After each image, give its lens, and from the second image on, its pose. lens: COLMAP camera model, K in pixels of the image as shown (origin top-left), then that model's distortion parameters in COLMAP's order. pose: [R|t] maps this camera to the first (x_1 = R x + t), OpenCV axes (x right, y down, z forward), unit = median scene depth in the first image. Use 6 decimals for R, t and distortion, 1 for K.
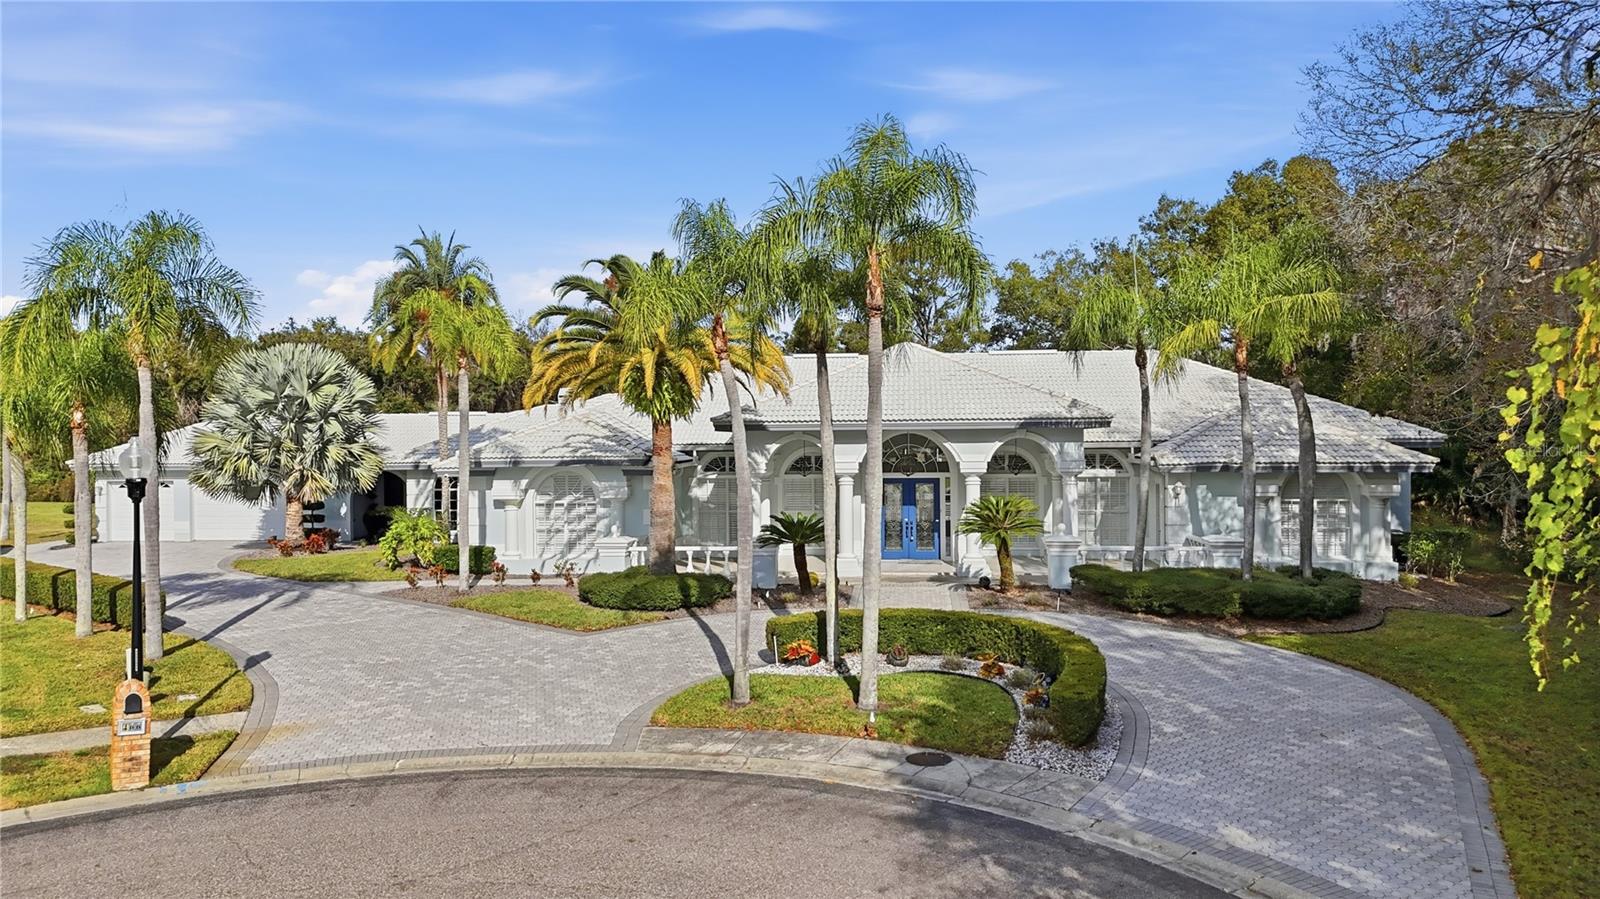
lens RADIAL K [[1191.3, 0, 797.6], [0, 1191.3, 459.8], [0, 0, 1]] dist [0.049010, -0.018243]
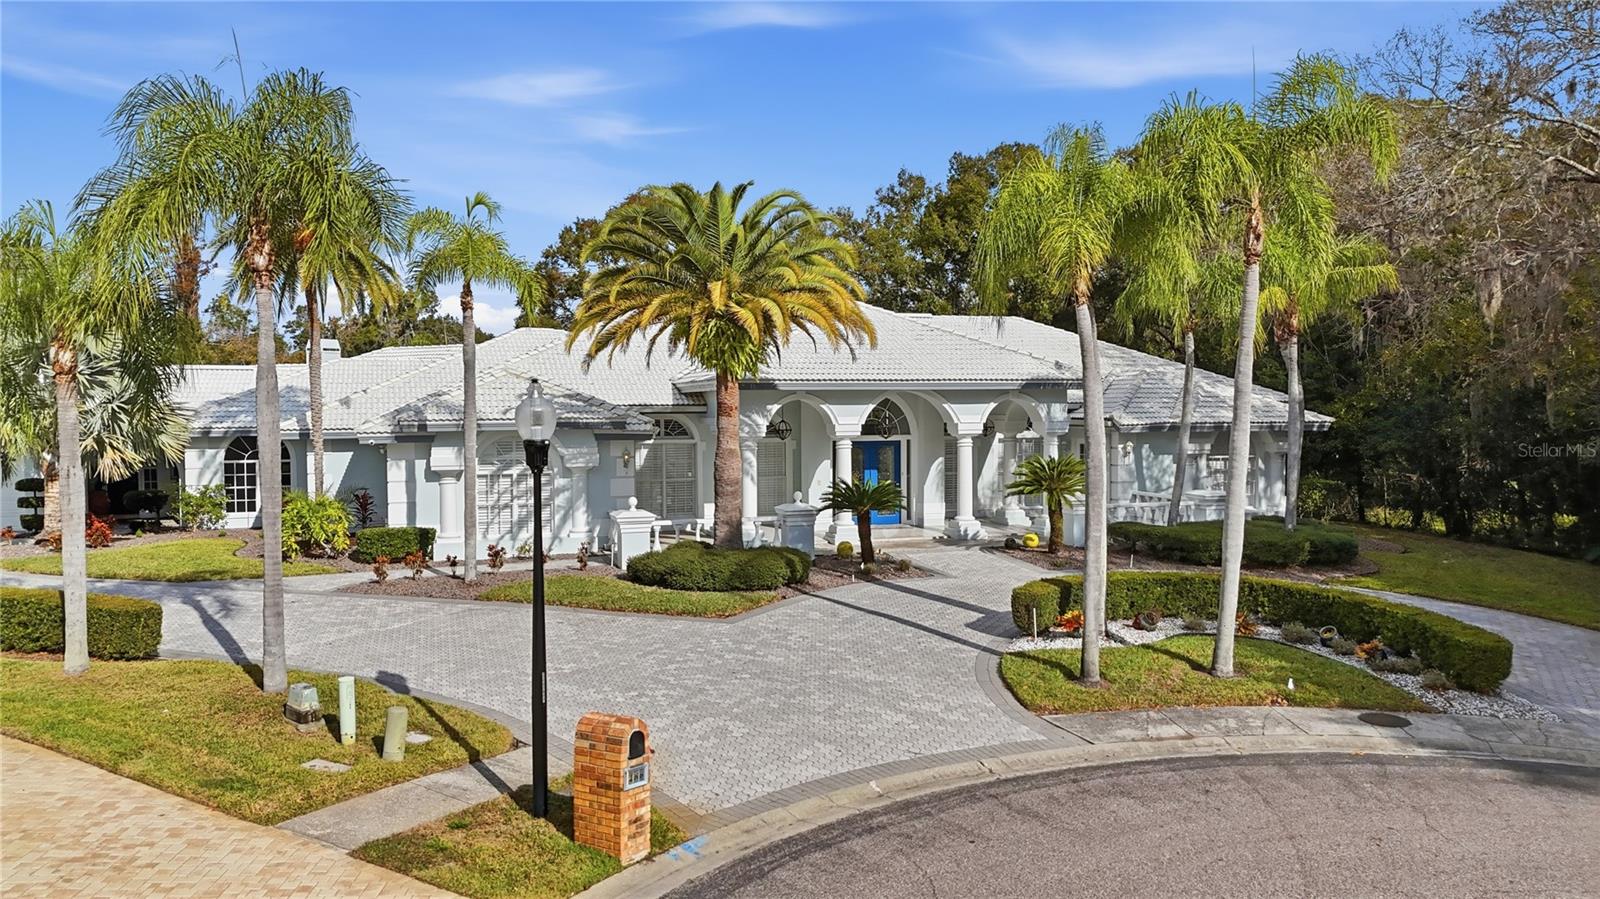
lens RADIAL K [[1191.3, 0, 798.5], [0, 1191.3, 455.1], [0, 0, 1]] dist [0.049010, -0.018243]
pose [[0.920207, -0.013246, 0.391207, -0.386482], [0.004505, 0.999719, 0.023252, 0.004726], [-0.391406, -0.019634, 0.920009, 0.154092]]
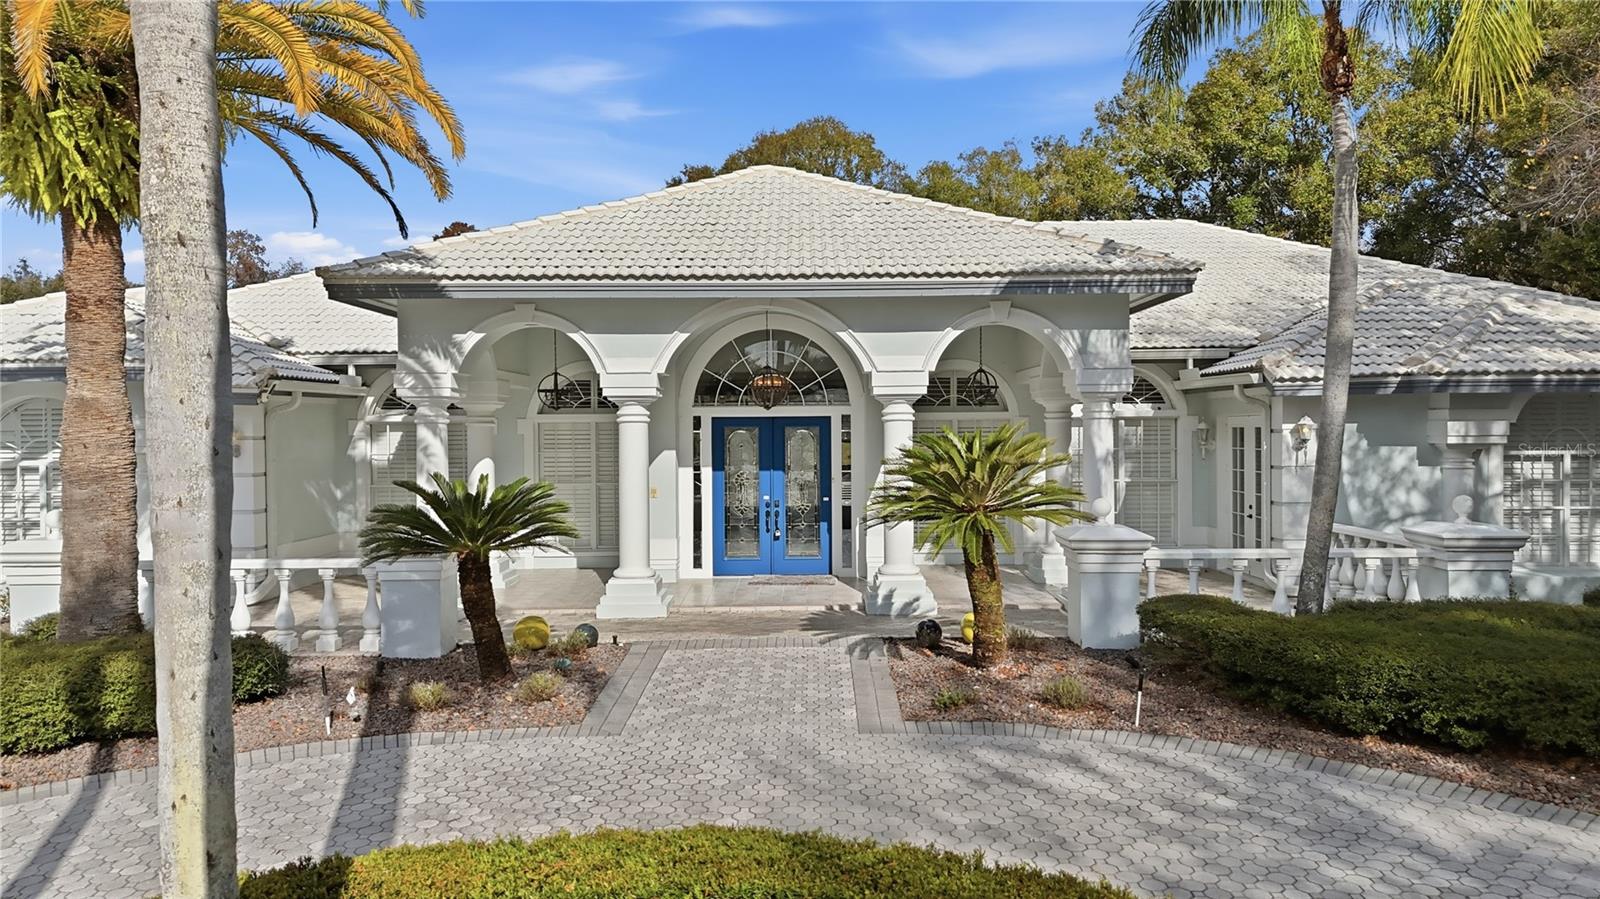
lens RADIAL K [[1191.3, 0, 813.4], [0, 1191.3, 449.5], [0, 0, 1]] dist [0.049010, -0.018243]
pose [[0.995183, -0.000685, 0.098033, 0.070331], [0.001015, 0.999994, -0.003316, 0.035733], [-0.098030, 0.003399, 0.995178, 0.558658]]
